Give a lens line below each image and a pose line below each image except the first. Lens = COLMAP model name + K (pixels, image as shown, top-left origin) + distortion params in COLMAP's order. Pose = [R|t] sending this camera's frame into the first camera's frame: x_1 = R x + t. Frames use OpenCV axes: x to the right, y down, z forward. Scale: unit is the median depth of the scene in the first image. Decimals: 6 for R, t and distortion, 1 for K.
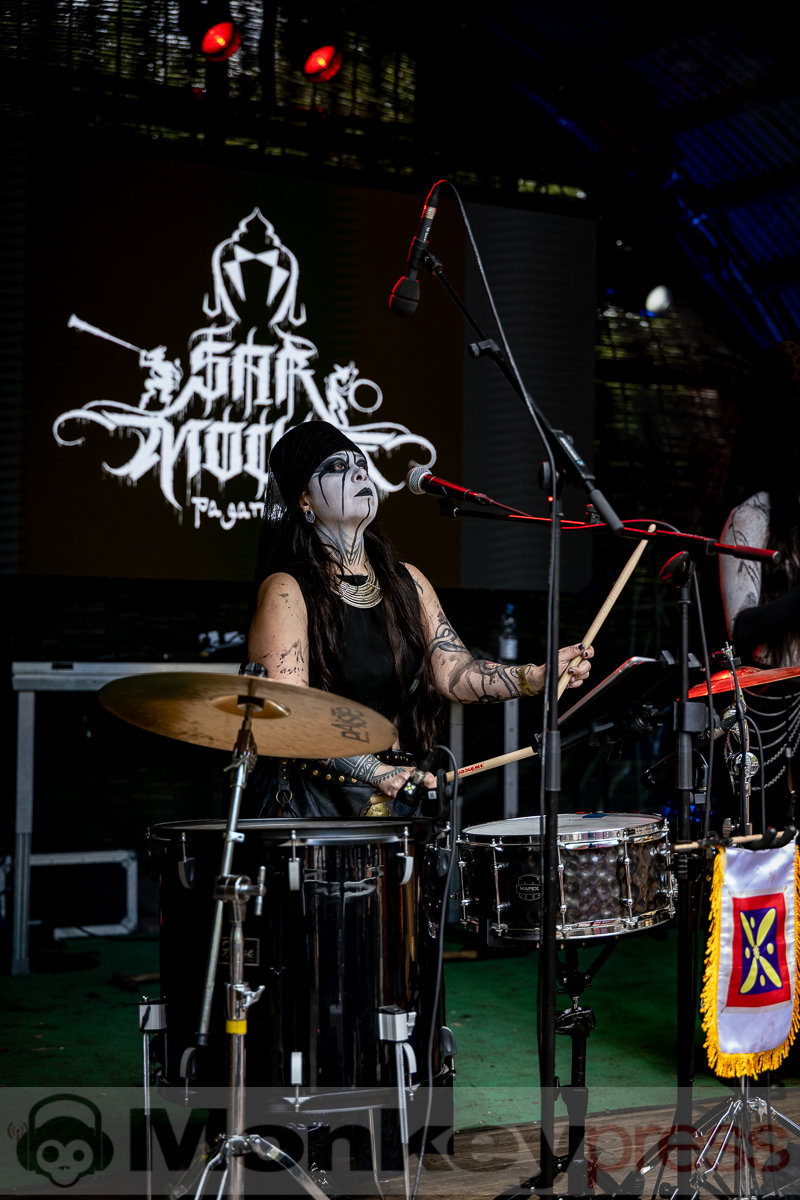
lens RADIAL K [[1960.5, 0, 400.0], [0, 1960.5, 600.0], [0, 0, 1]] dist [0.020523, -0.198979]
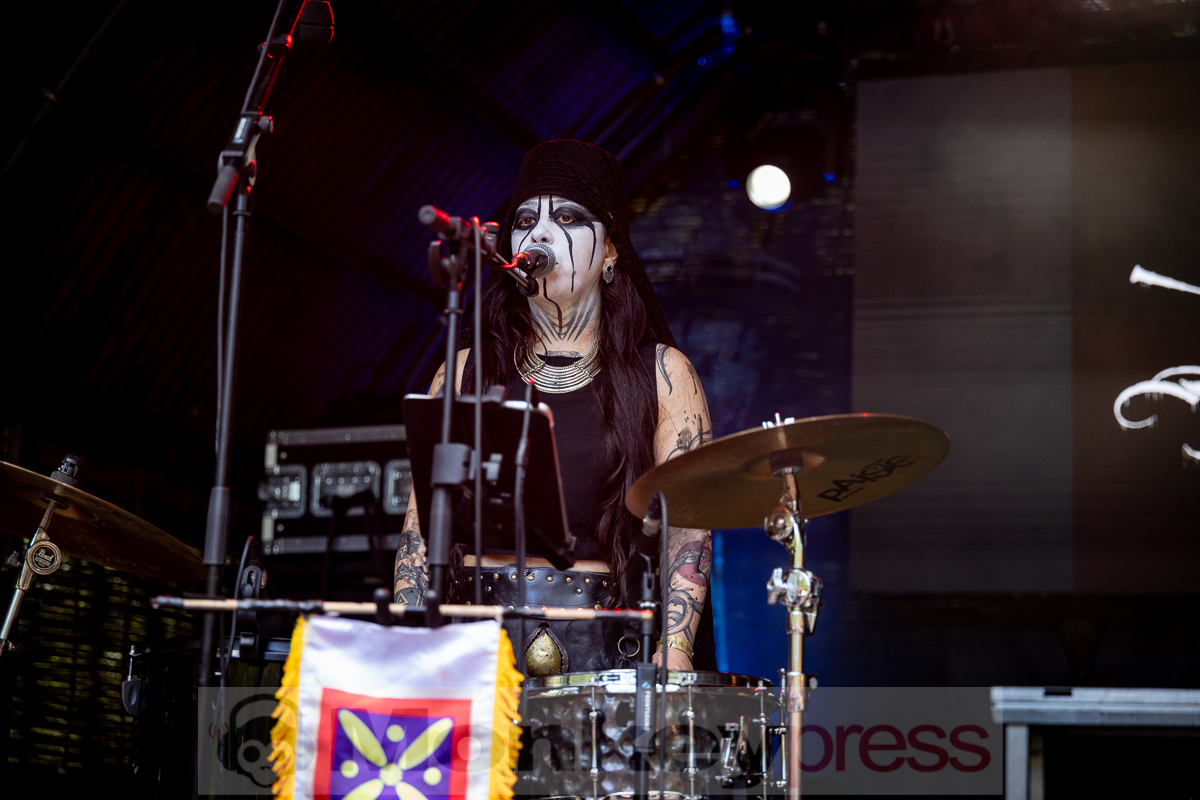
lens RADIAL K [[2328.2, 0, 600.0], [0, 2328.2, 400.0], [0, 0, 1]] dist [-0.013261, 0.149754]
pose [[0.692575, -0.129211, -0.709679, 0.376834], [-0.005389, 0.982872, -0.184210, 0.091119], [0.721326, 0.131404, 0.680016, 0.218438]]
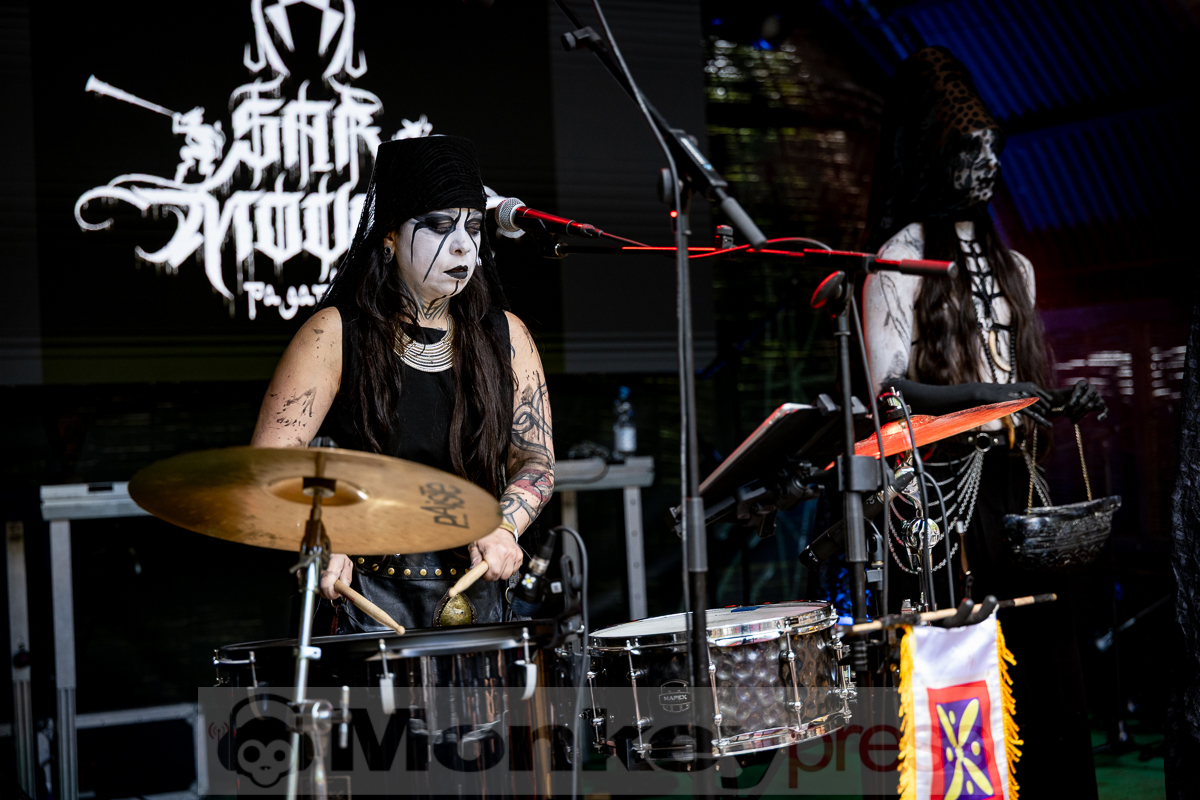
lens RADIAL K [[2204.4, 0, 600.0], [0, 2204.4, 400.0], [0, 0, 1]] dist [0.038304, -0.074377]
pose [[0.997083, -0.059589, 0.047686, -0.000948], [0.059852, 0.998199, -0.004112, 0.012582], [-0.047355, 0.006954, 0.998854, 0.040188]]
